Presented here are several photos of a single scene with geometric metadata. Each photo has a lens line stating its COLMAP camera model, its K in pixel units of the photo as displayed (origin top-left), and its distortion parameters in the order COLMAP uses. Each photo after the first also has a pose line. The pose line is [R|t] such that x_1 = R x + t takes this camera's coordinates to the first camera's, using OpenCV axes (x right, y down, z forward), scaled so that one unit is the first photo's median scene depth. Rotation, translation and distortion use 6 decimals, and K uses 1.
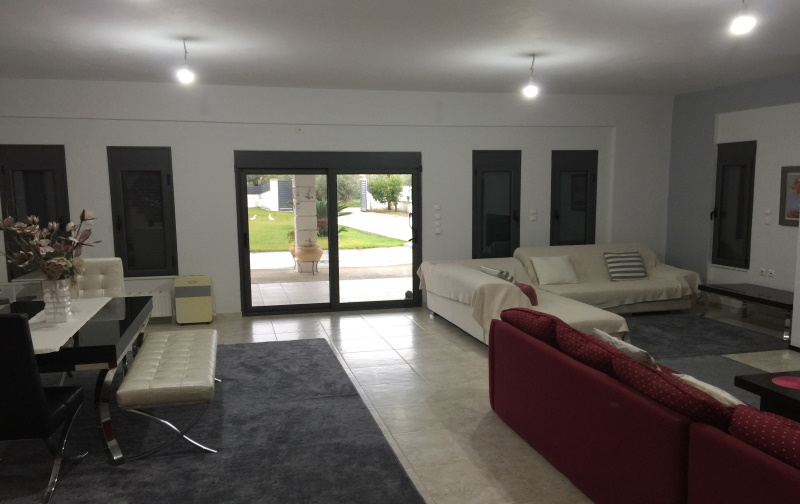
lens RADIAL K [[673.4, 0, 407.6], [0, 673.4, 252.7], [0, 0, 1]] dist [0.047781, -0.070431]
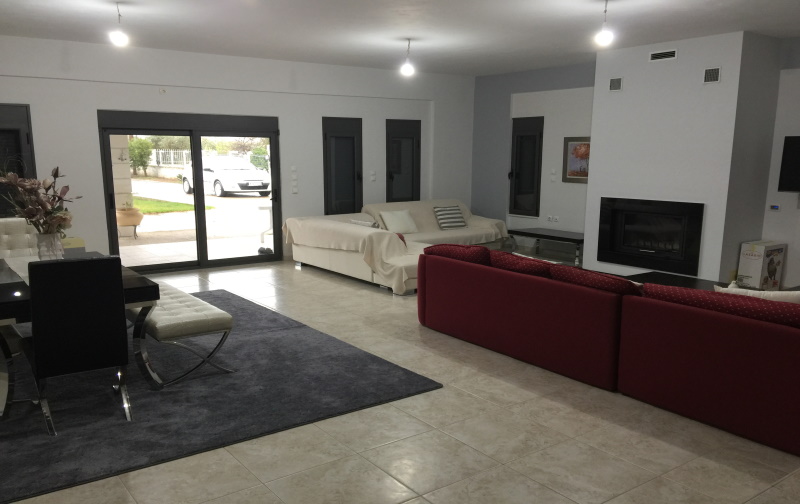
lens RADIAL K [[673.4, 0, 409.3], [0, 673.4, 265.7], [0, 0, 1]] dist [0.047781, -0.070431]
pose [[0.924011, -0.054219, 0.378502, -0.221501], [0.028026, 0.996836, 0.074375, 0.014599], [-0.381337, -0.058116, 0.922608, -0.099937]]
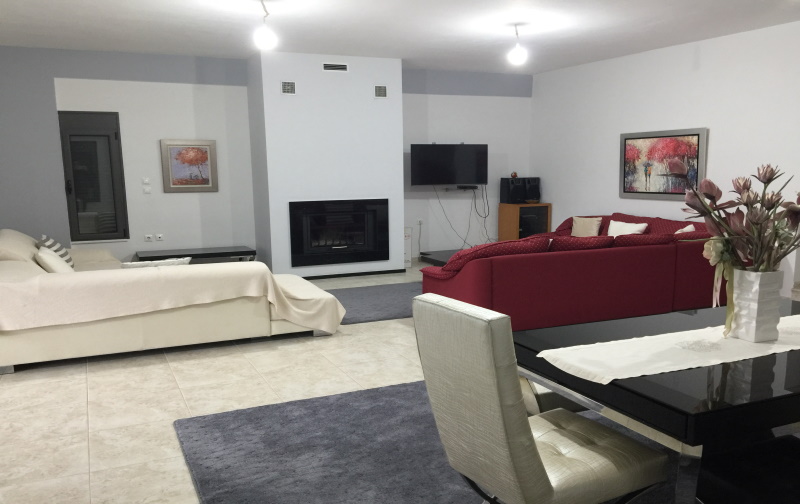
lens RADIAL K [[673.4, 0, 405.6], [0, 673.4, 258.5], [0, 0, 1]] dist [0.047781, -0.070431]
pose [[-0.185052, -0.126498, 0.974553, -0.586123], [0.108824, 0.982944, 0.148251, -0.053890], [-0.976685, 0.133489, -0.168130, 0.781819]]
